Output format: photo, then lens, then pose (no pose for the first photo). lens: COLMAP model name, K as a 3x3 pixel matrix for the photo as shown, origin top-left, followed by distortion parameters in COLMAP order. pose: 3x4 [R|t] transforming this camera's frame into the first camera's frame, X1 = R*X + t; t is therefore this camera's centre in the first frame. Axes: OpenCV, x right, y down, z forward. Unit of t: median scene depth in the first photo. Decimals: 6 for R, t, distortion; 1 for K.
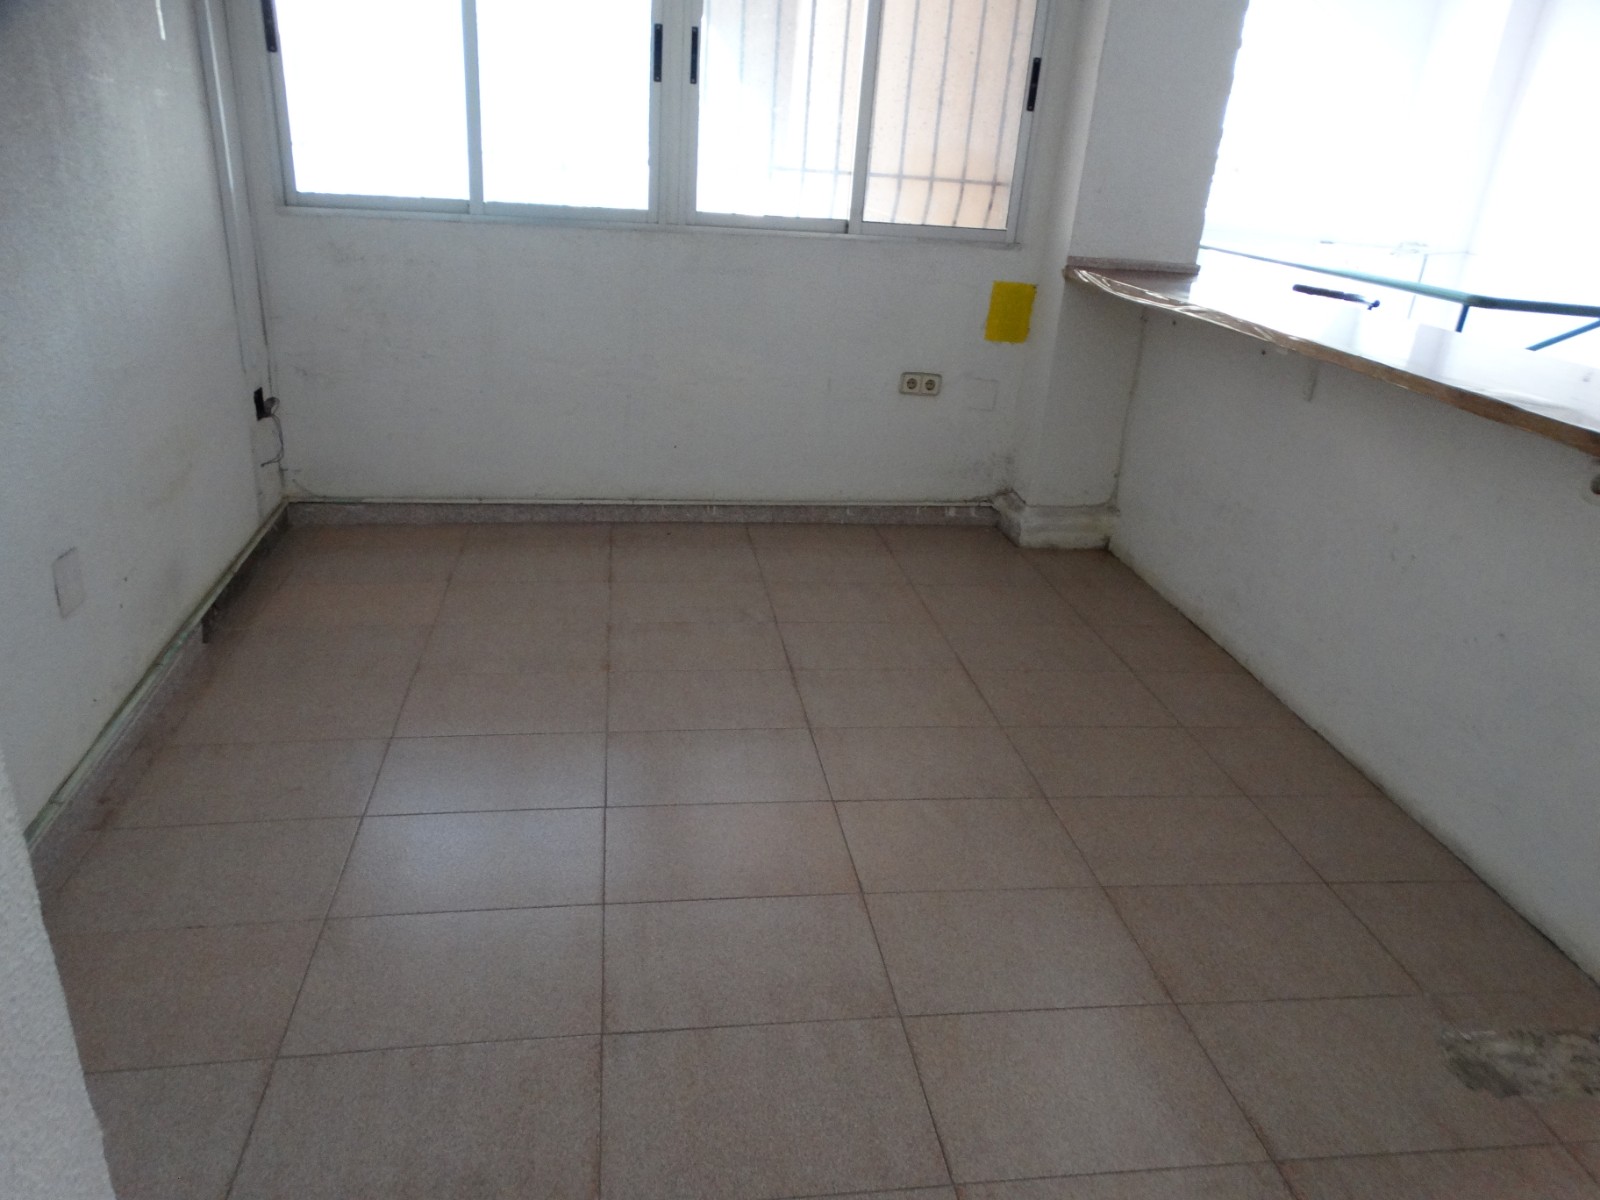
lens RADIAL K [[1130.7, 0, 800.0], [0, 1130.7, 600.0], [0, 0, 1]] dist [-0.001660, -0.002120]
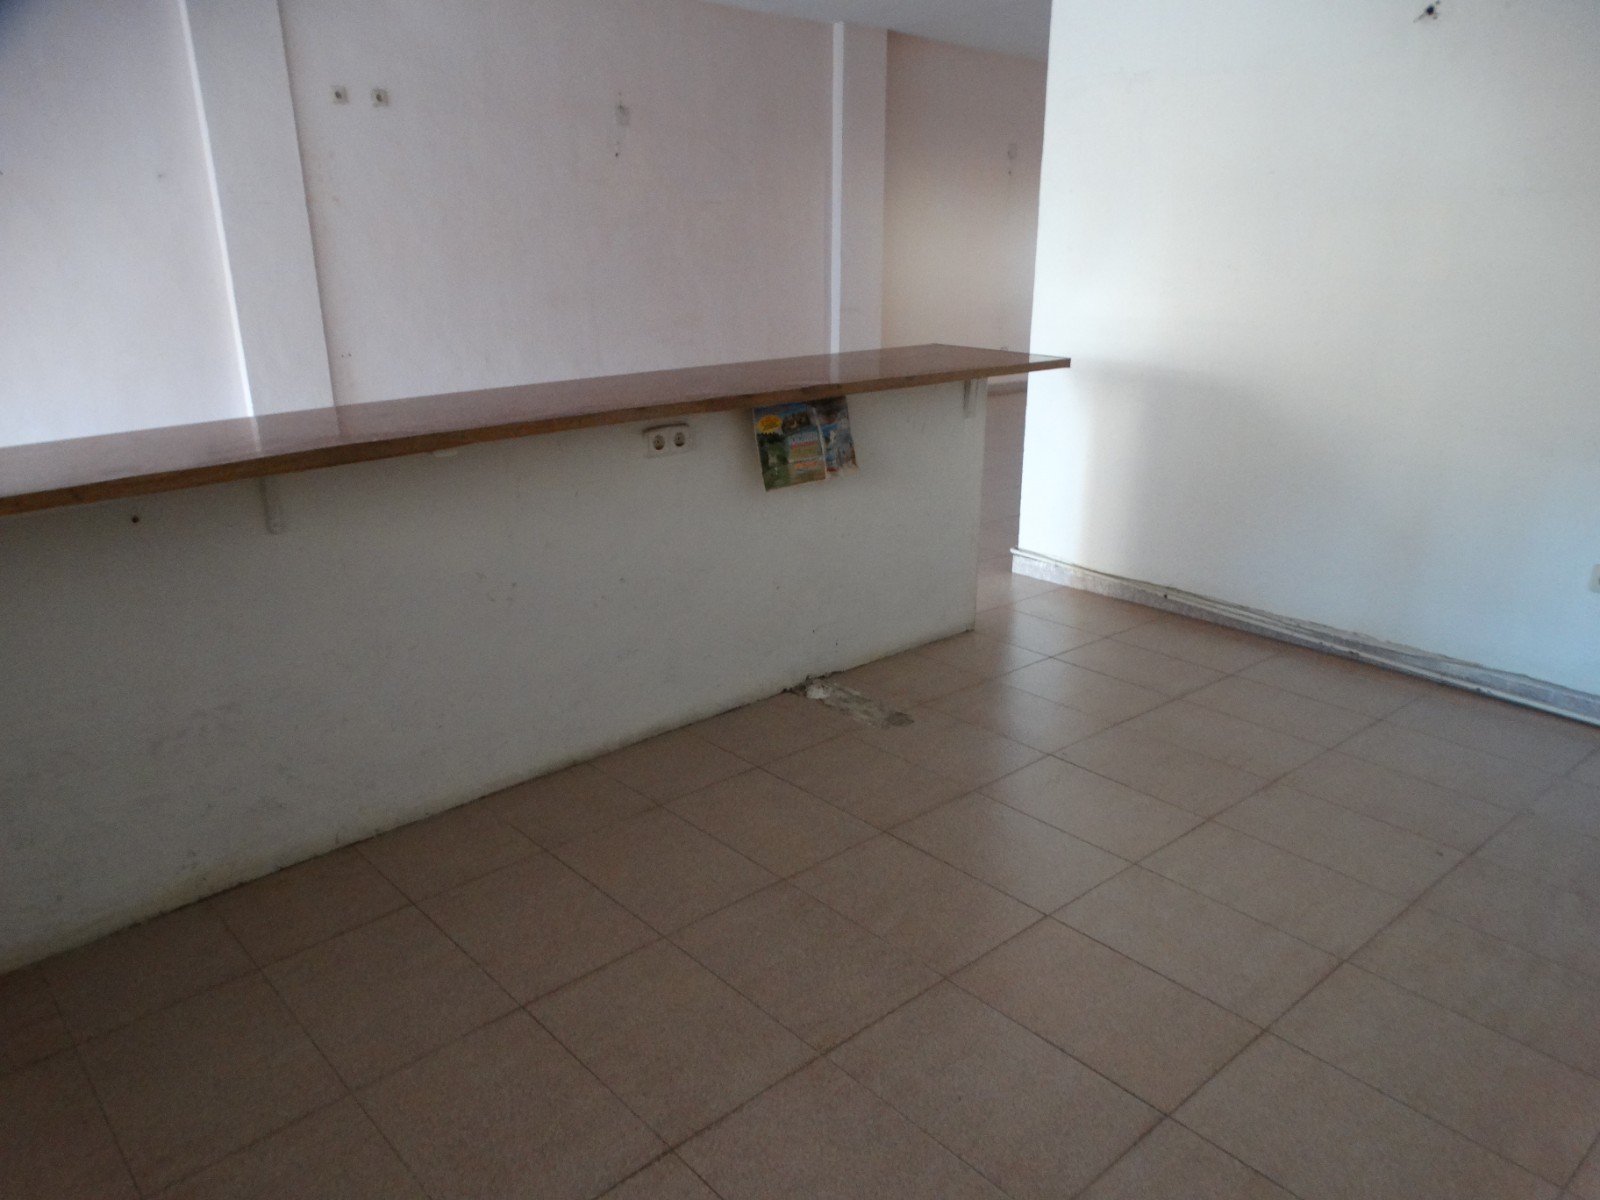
lens RADIAL K [[1130.7, 0, 800.0], [0, 1130.7, 600.0], [0, 0, 1]] dist [-0.001660, -0.002120]
pose [[-0.502535, -0.340398, 0.794725, -0.474256], [0.332784, 0.772242, 0.541200, -0.525195], [-0.797943, 0.536444, -0.274800, 1.076943]]
